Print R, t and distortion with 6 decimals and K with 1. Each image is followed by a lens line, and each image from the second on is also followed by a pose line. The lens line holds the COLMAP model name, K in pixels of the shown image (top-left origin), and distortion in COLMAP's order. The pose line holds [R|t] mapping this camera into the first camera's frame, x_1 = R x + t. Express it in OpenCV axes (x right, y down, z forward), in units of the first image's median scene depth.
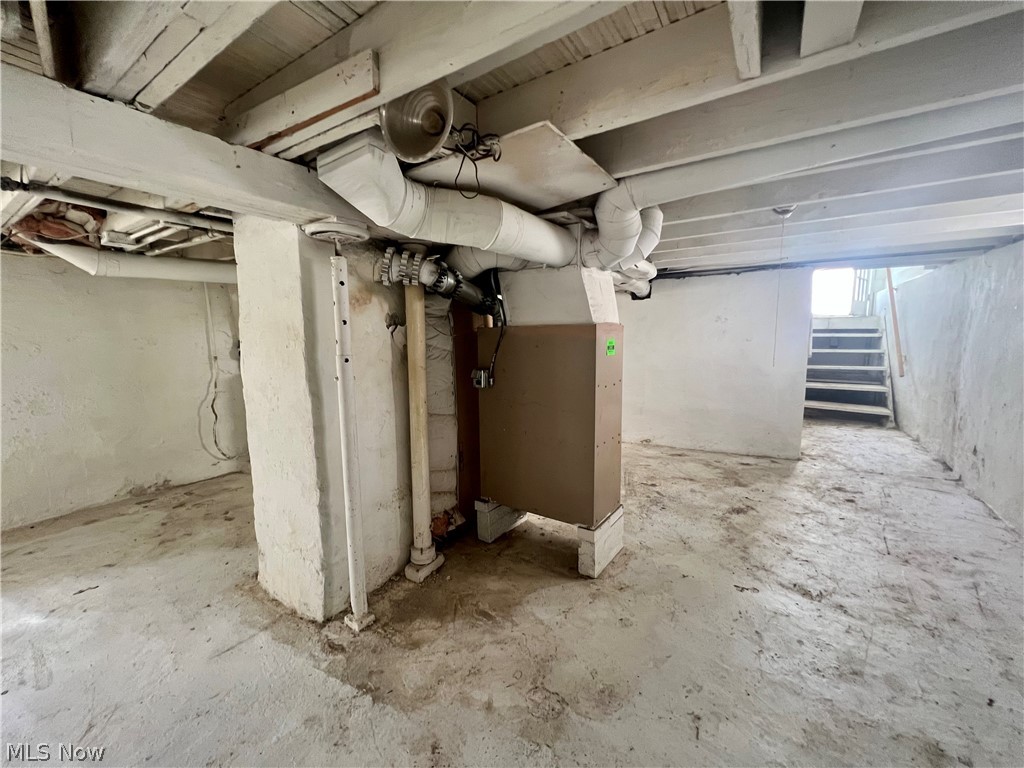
lens RADIAL K [[408.1, 0, 510.2], [0, 408.1, 384.9], [0, 0, 1]] dist [0.000042, 0.000157]
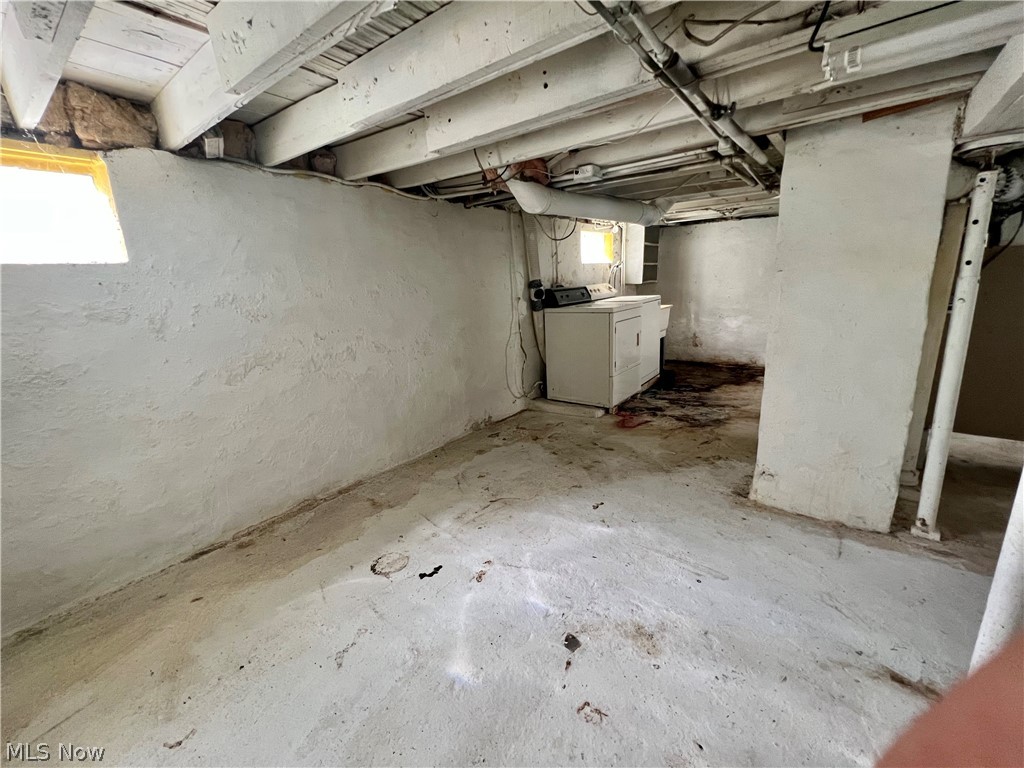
lens RADIAL K [[408.1, 0, 514.9], [0, 408.1, 380.1], [0, 0, 1]] dist [0.000042, 0.000157]
pose [[0.997621, -0.013684, -0.067560, -0.845194], [0.021406, 0.993143, 0.114928, 0.019675], [0.065524, -0.116101, 0.991074, -0.057089]]
